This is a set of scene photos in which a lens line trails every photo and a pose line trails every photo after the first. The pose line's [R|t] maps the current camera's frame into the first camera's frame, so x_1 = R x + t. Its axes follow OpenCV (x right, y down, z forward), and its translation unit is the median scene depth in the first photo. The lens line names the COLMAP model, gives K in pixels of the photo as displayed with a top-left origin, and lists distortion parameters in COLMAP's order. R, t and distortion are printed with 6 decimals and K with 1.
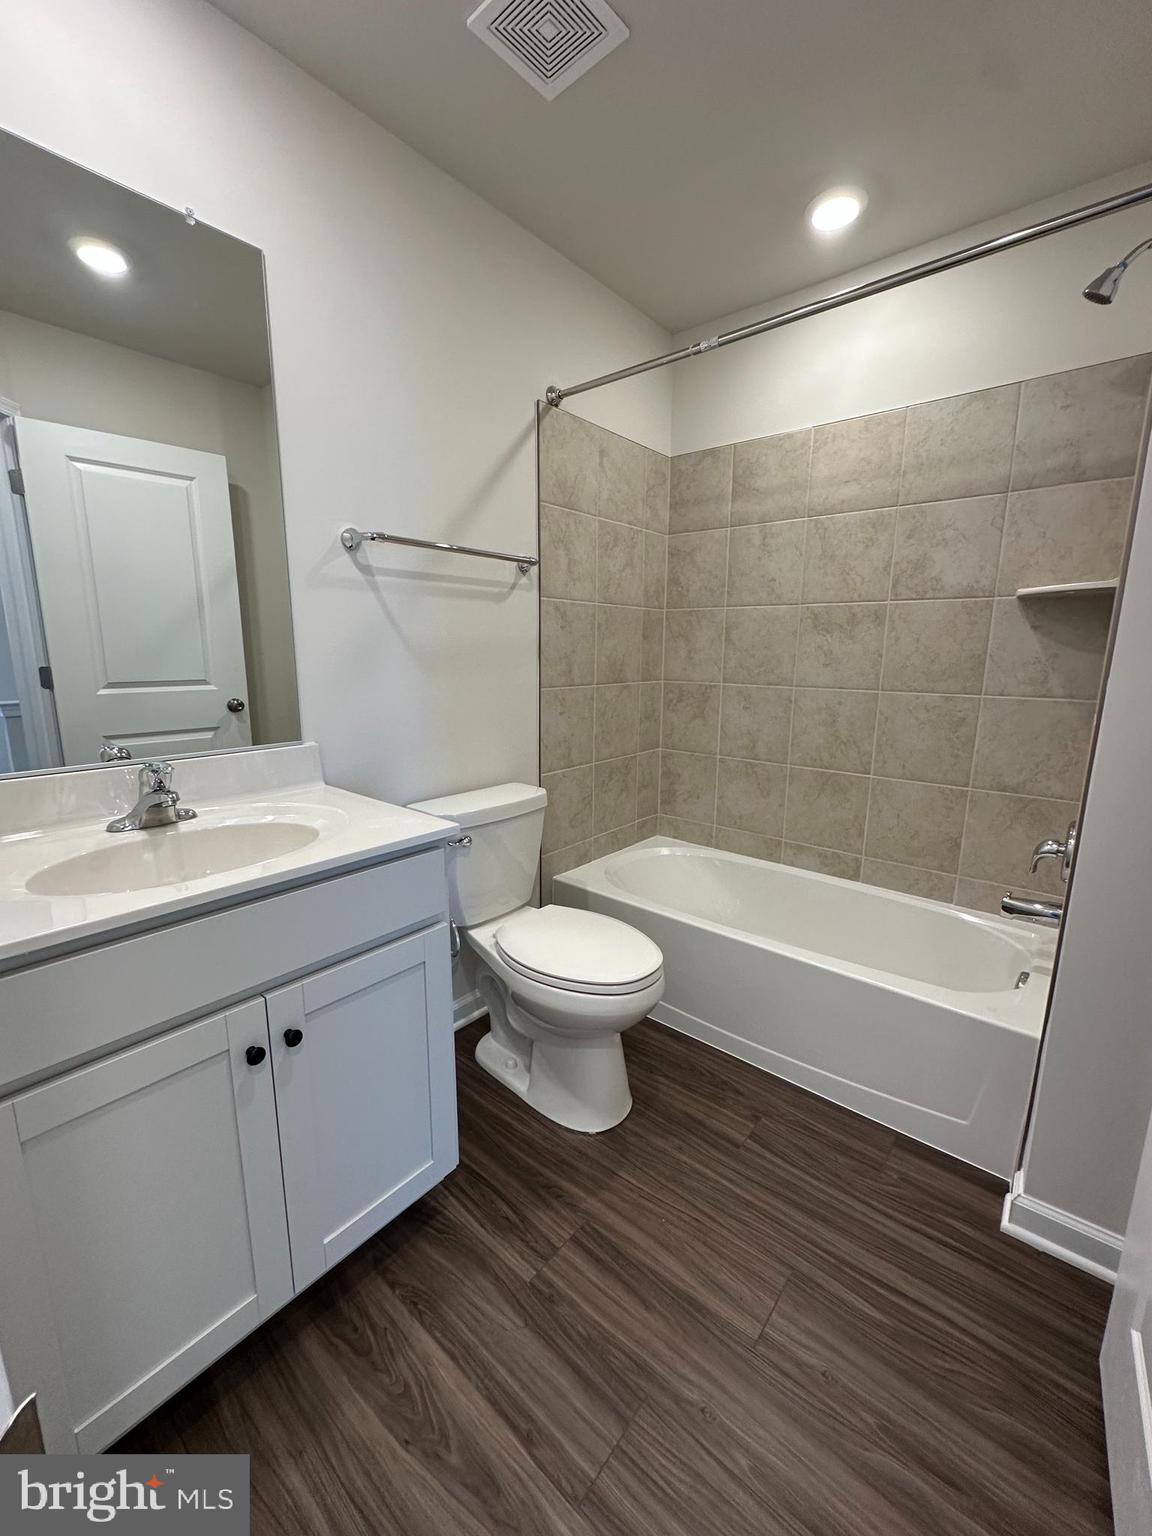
lens RADIAL K [[615.4, 0, 572.2], [0, 615.4, 765.6], [0, 0, 1]] dist [-0.003898, 0.001342]
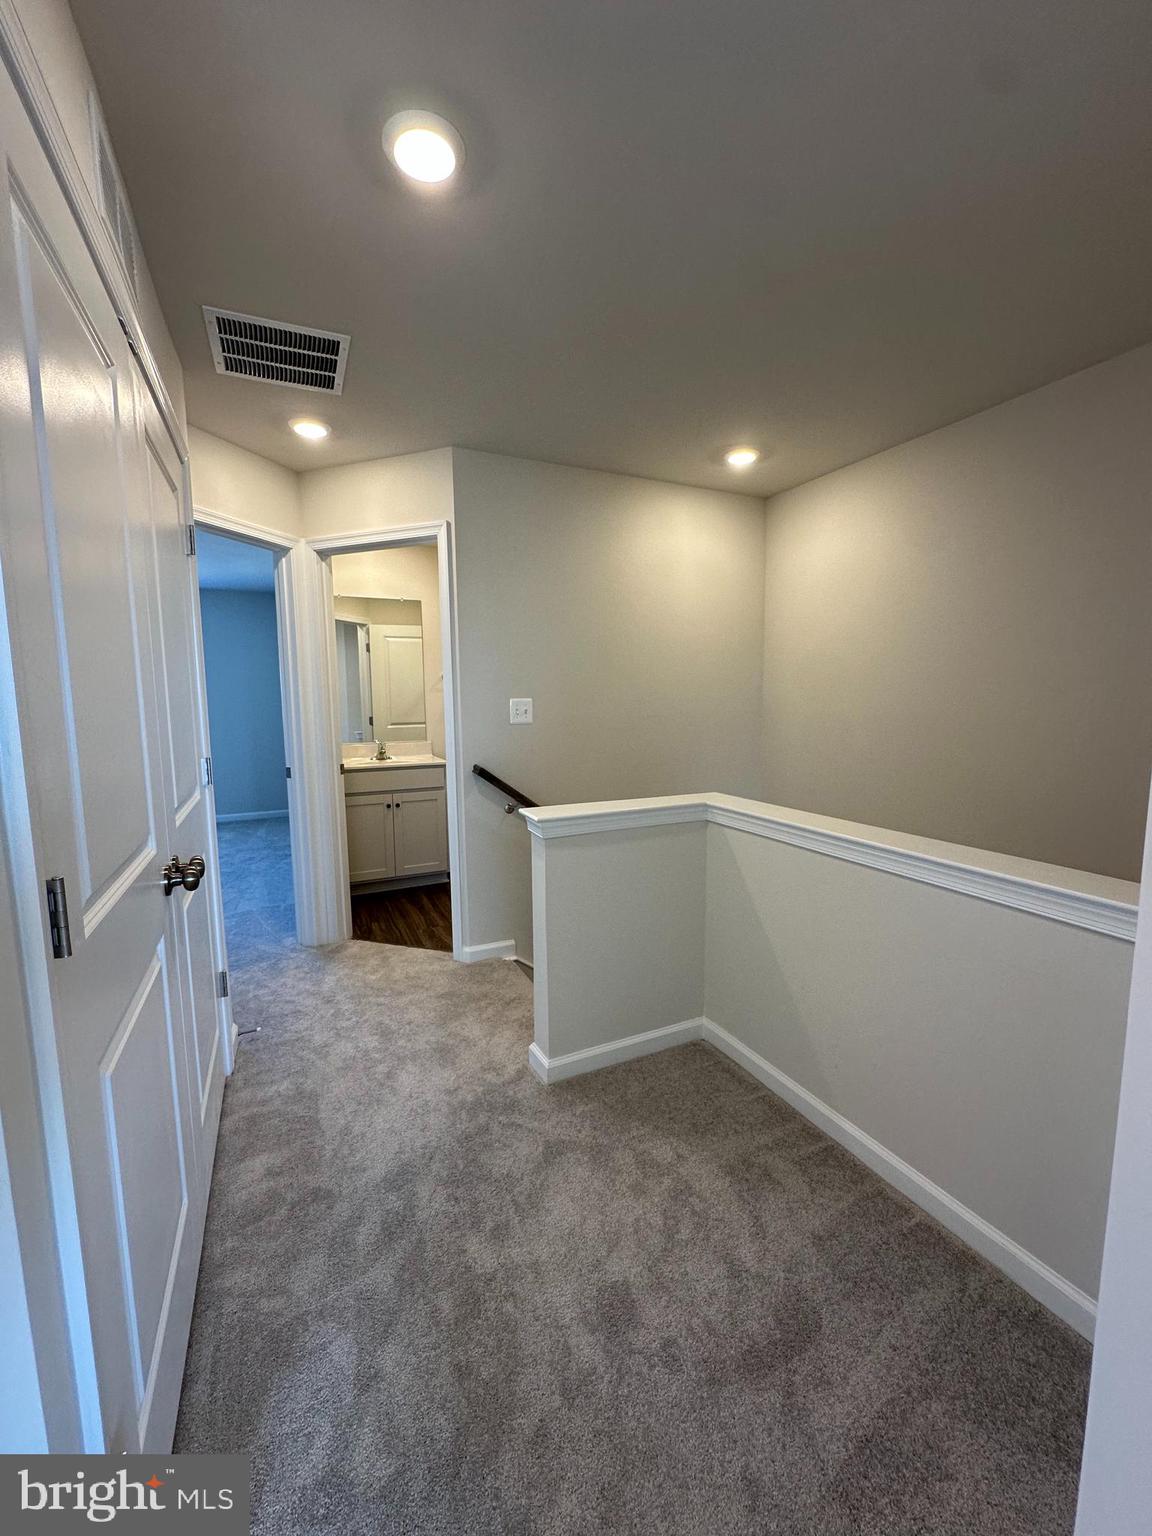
lens RADIAL K [[615.4, 0, 573.5], [0, 615.4, 764.5], [0, 0, 1]] dist [-0.003898, 0.001342]
pose [[0.912436, 0.037237, -0.407521, 2.229294], [-0.065991, 0.996206, -0.056727, 0.294054], [0.403863, 0.078653, 0.911432, -2.266314]]
